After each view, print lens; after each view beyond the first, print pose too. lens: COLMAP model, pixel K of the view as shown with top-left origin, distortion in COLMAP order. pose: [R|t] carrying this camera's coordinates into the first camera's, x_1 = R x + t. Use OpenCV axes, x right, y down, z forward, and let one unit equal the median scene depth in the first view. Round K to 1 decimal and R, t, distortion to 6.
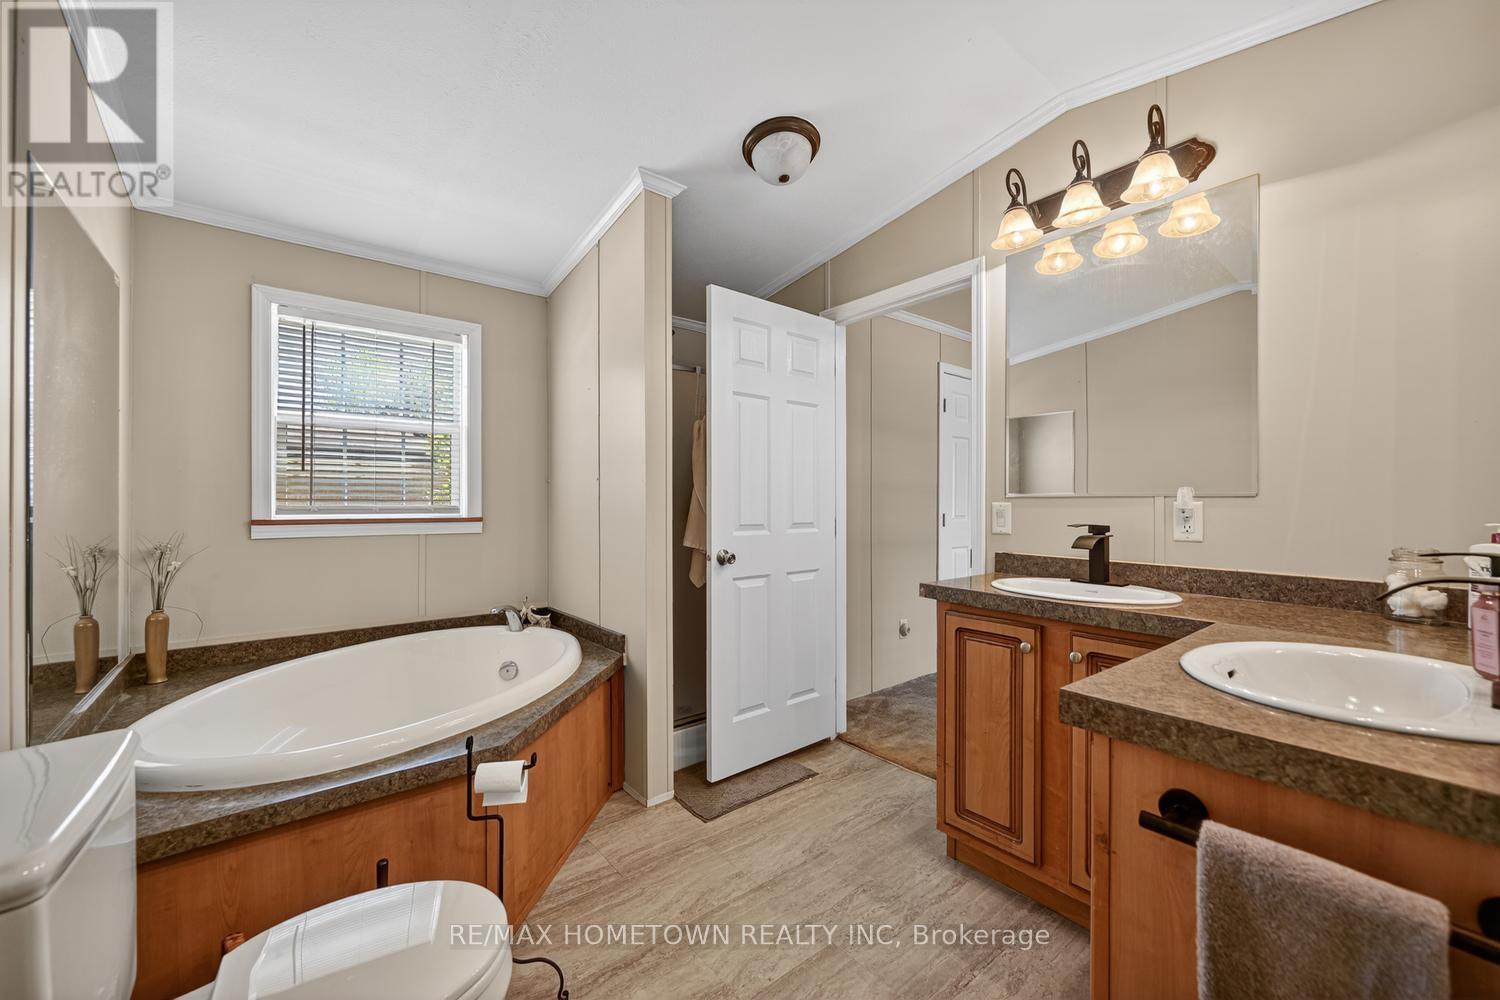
lens RADIAL K [[589.4, 0, 750.0], [0, 589.4, 500.0], [0, 0, 1]] dist [-0.000474, 0.000155]
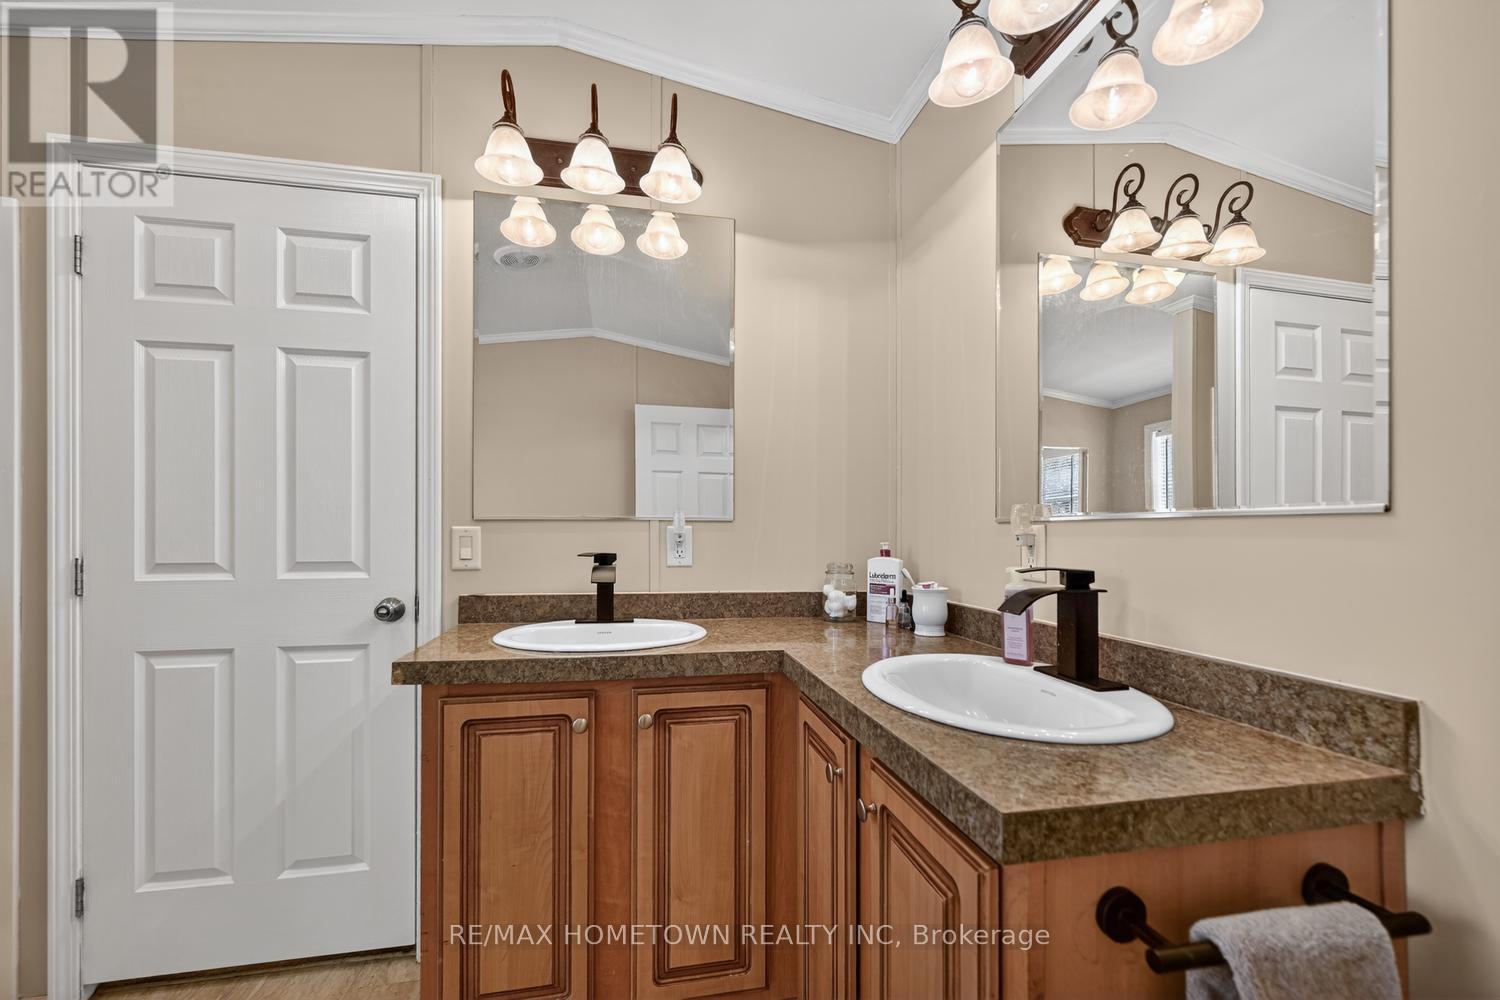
lens RADIAL K [[603.6, 0, 749.5], [0, 603.6, 525.6], [0, 0, 1]] dist [0.002497, 0.000144]
pose [[0.461072, 0.002065, 0.887360, -0.116670], [-0.005409, 0.999985, 0.000484, 0.001227], [-0.887346, -0.005023, 0.461076, 0.551365]]
